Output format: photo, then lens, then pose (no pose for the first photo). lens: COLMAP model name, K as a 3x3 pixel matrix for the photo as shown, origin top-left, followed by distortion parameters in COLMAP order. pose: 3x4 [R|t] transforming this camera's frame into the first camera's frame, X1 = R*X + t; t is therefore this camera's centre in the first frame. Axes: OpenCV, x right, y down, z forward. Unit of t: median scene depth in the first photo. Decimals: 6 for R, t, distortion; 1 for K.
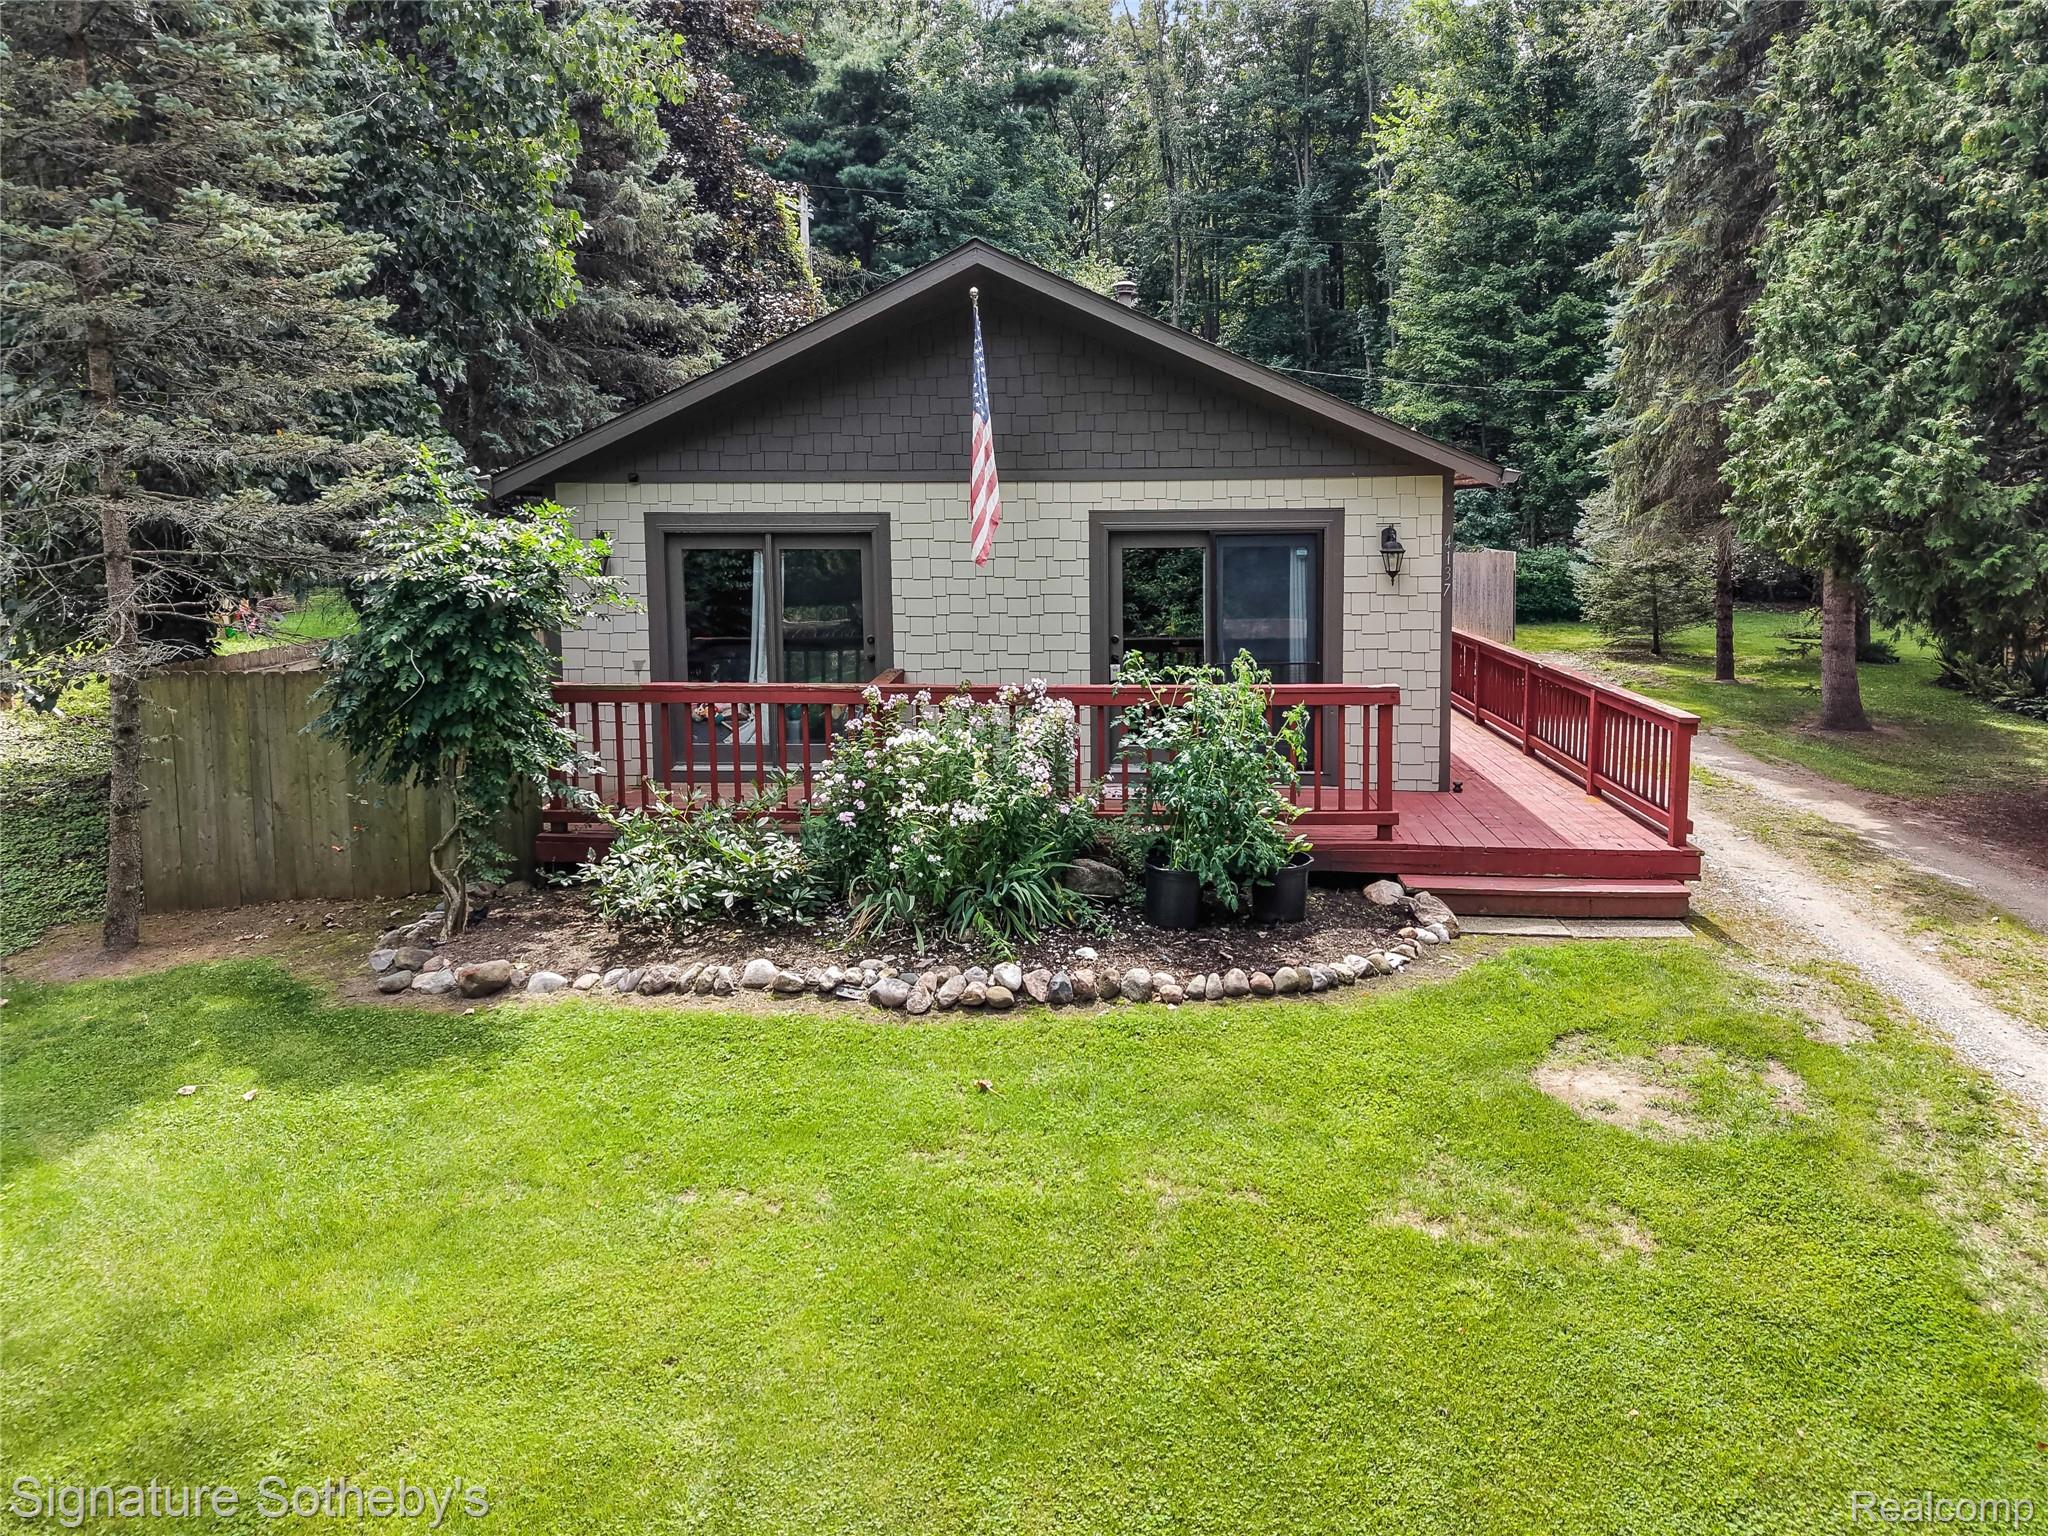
lens RADIAL K [[1364.9, 0, 1041.5], [0, 1364.9, 632.1], [0, 0, 1]] dist [0.041268, -0.042854]
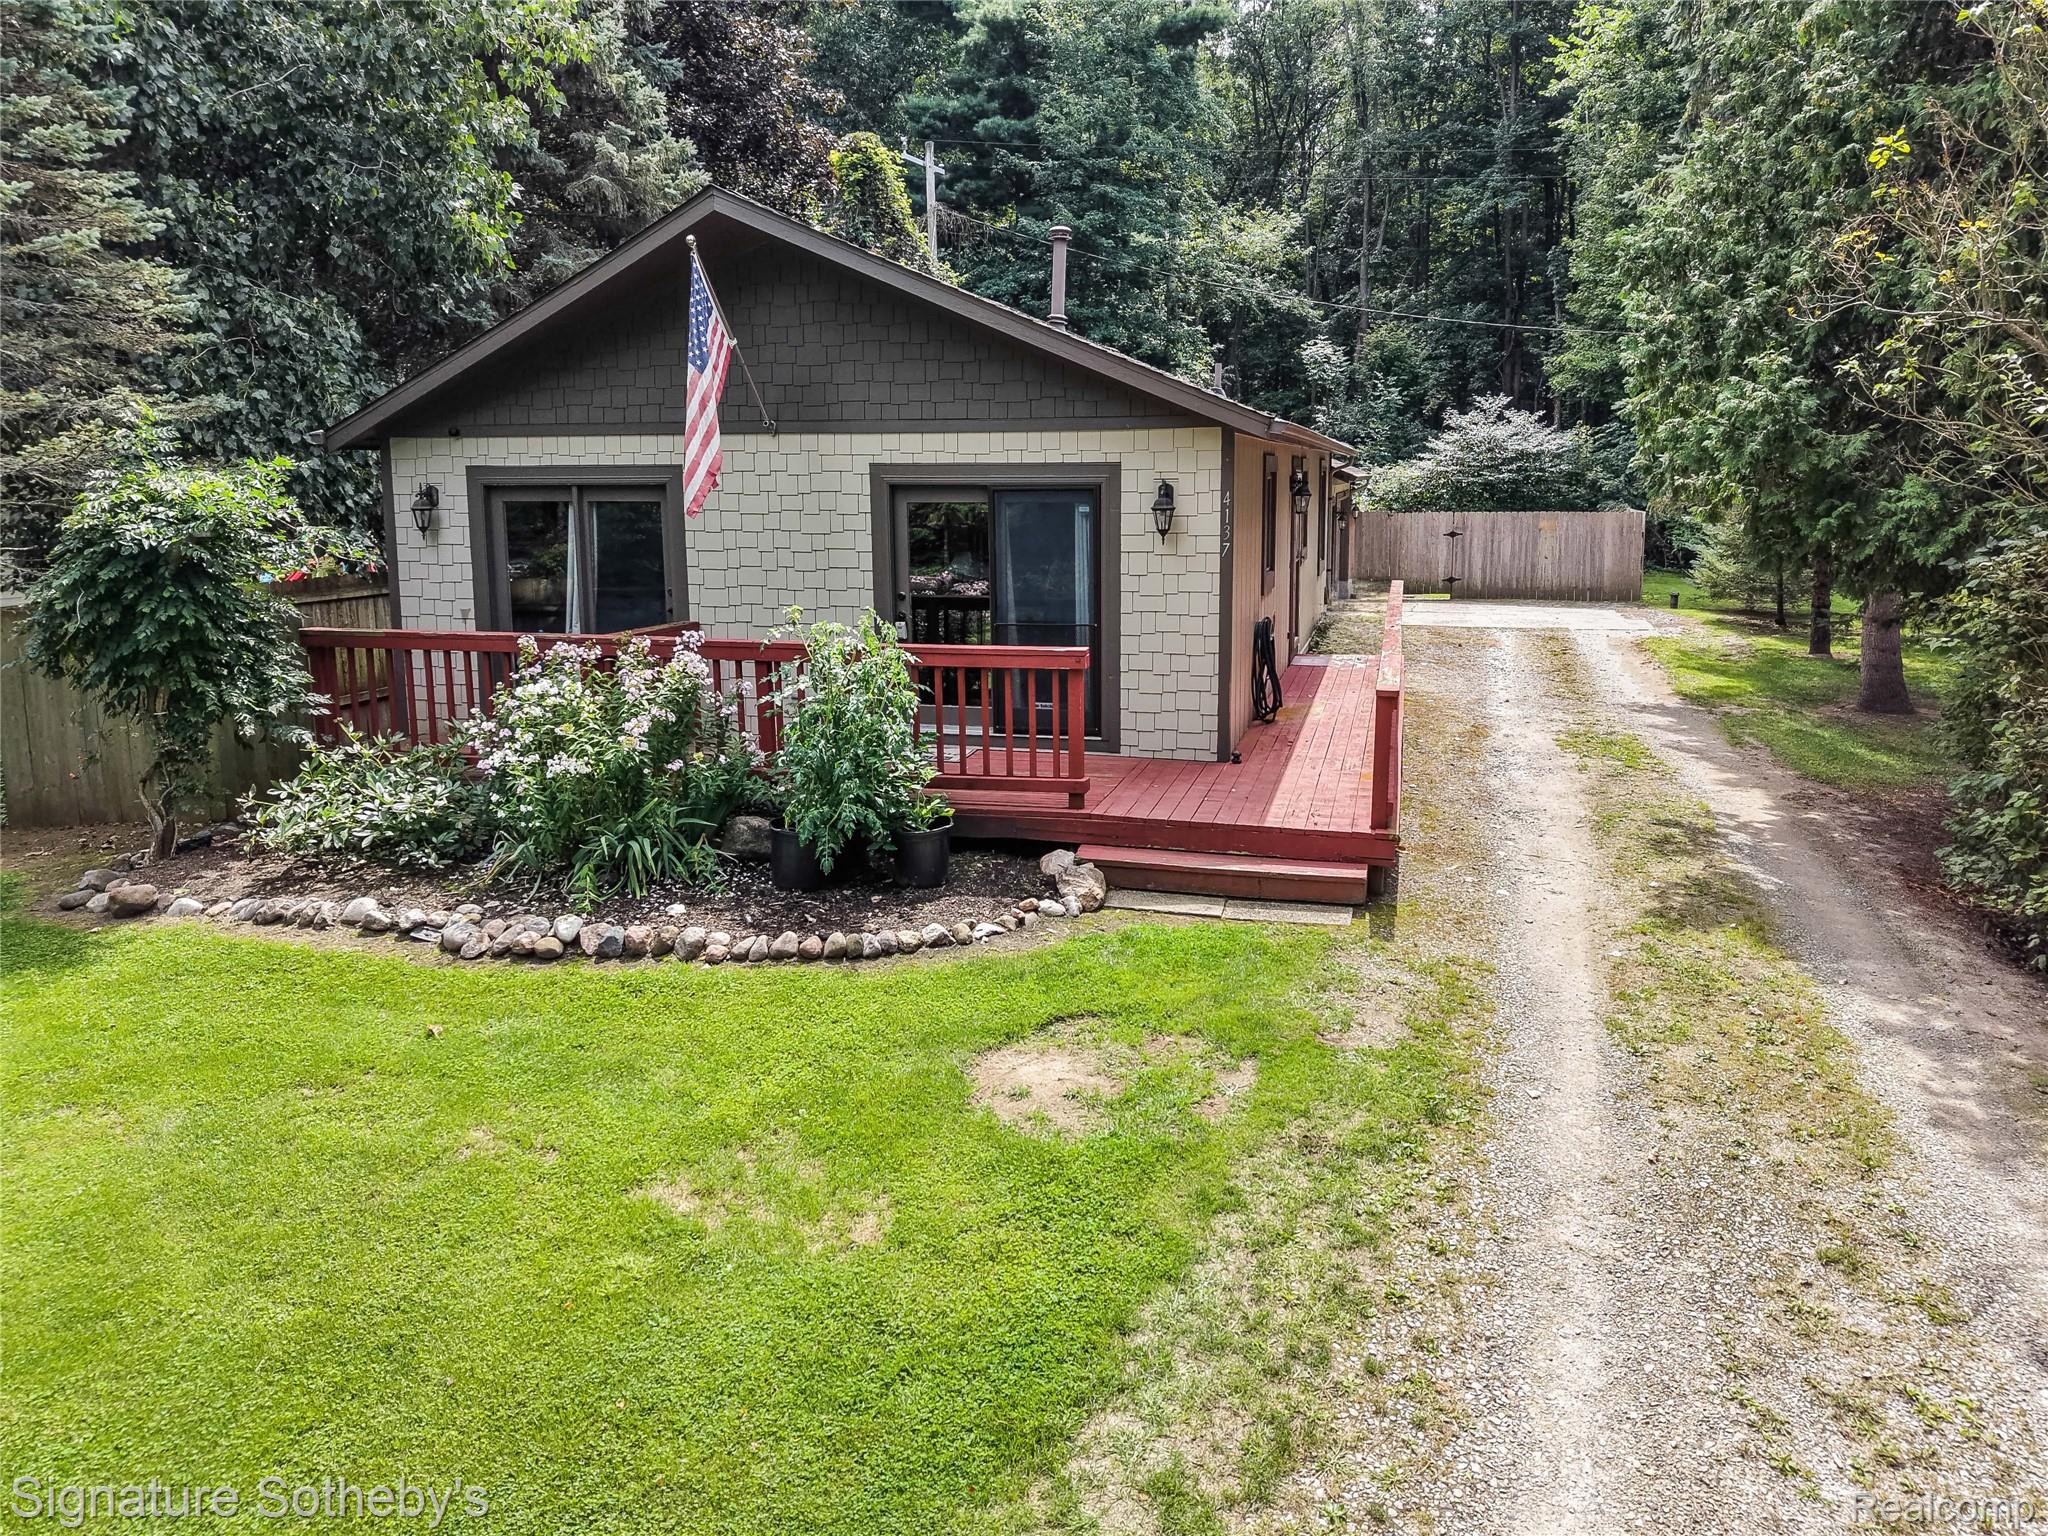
lens RADIAL K [[1364.9, 0, 1096.6], [0, 1364.9, 655.8], [0, 0, 1]] dist [0.041268, -0.042854]
pose [[0.985365, 0.023041, -0.168892, 0.435436], [-0.015074, 0.998719, 0.048305, -0.002000], [0.169788, -0.045053, 0.984450, 0.066537]]
